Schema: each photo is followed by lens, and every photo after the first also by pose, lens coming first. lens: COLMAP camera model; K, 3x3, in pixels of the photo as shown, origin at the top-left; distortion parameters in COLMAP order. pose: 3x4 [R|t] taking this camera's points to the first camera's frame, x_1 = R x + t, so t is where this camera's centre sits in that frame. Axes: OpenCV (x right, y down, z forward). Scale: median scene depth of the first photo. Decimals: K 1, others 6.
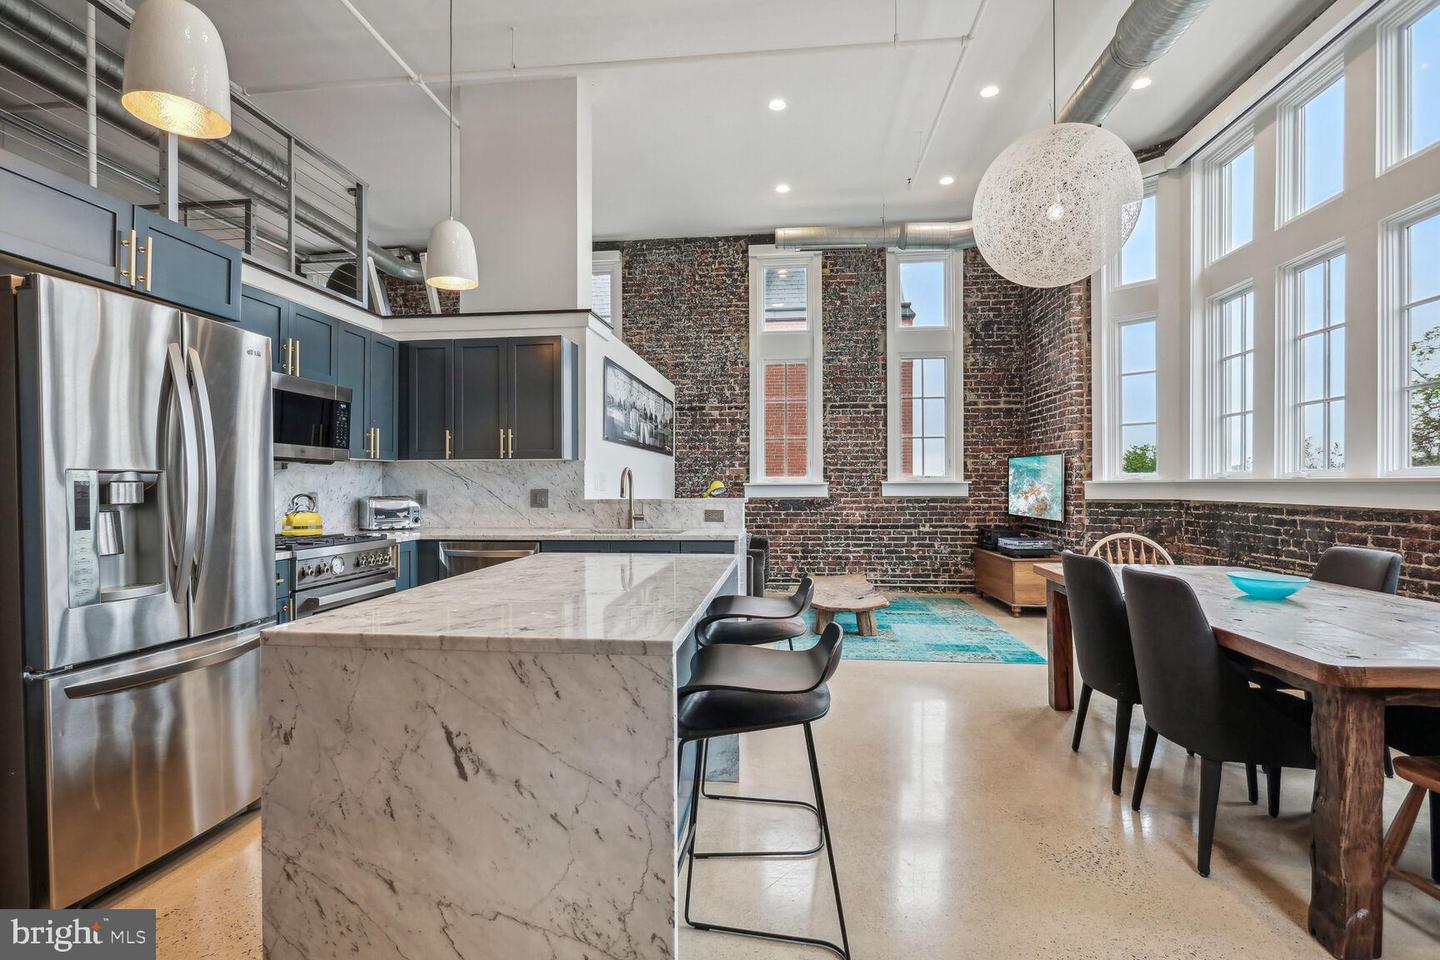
lens RADIAL K [[699.0, 0, 715.7], [0, 699.0, 484.8], [0, 0, 1]] dist [-0.016673, 0.006215]
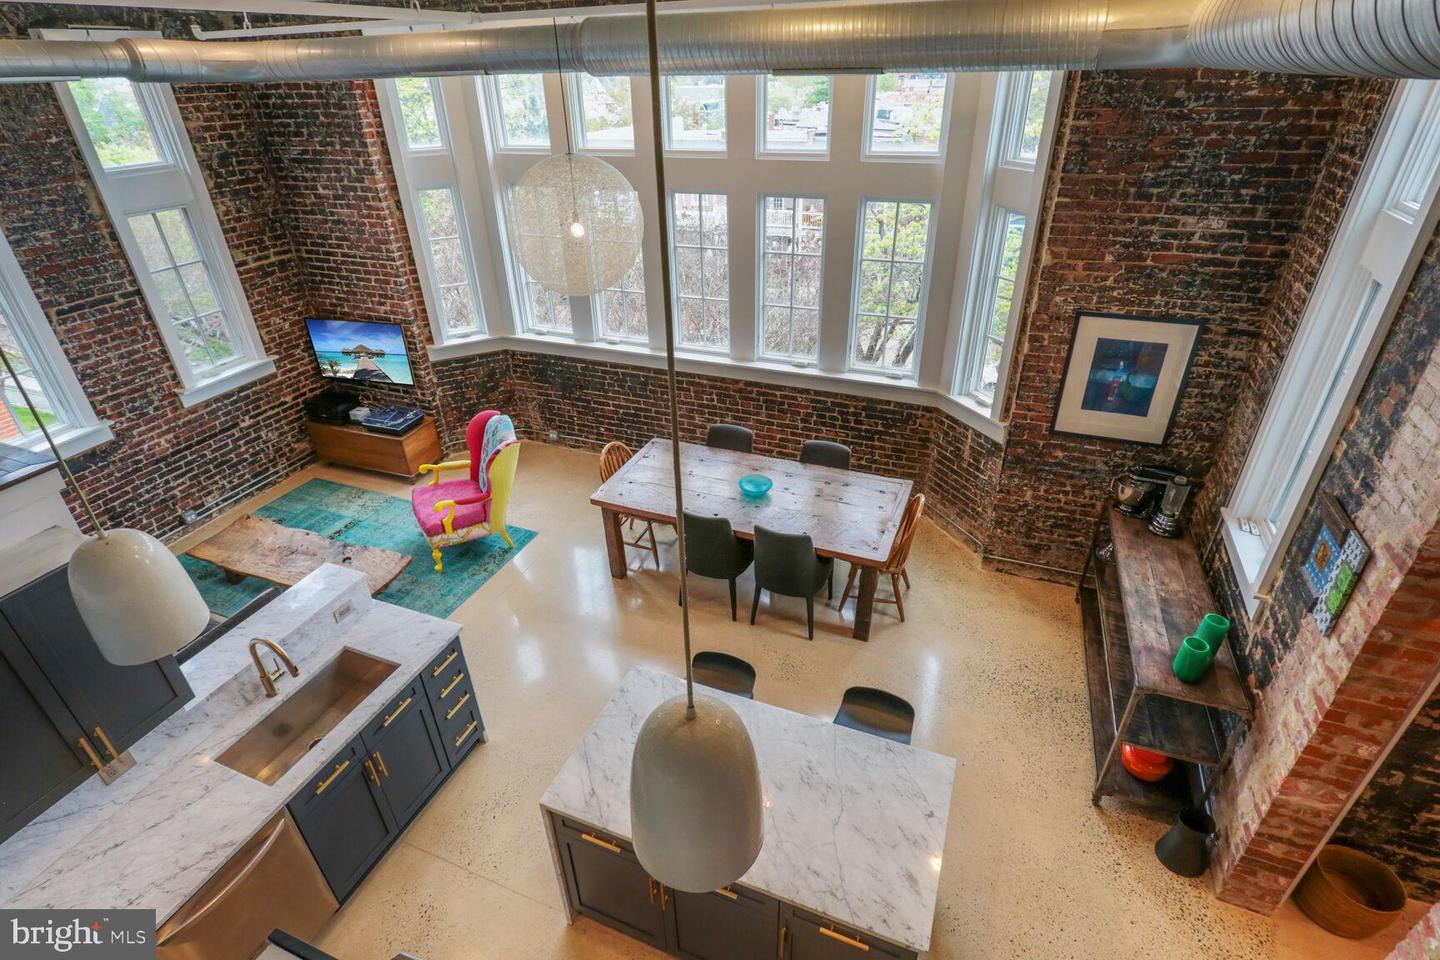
lens RADIAL K [[699.0, 0, 711.5], [0, 699.0, 488.1], [0, 0, 1]] dist [-0.016673, 0.006215]
pose [[0.276378, -0.494300, 0.824186, -0.289484], [0.023991, 0.860871, 0.508257, -0.291510], [-0.960749, -0.120698, 0.249785, 0.223128]]
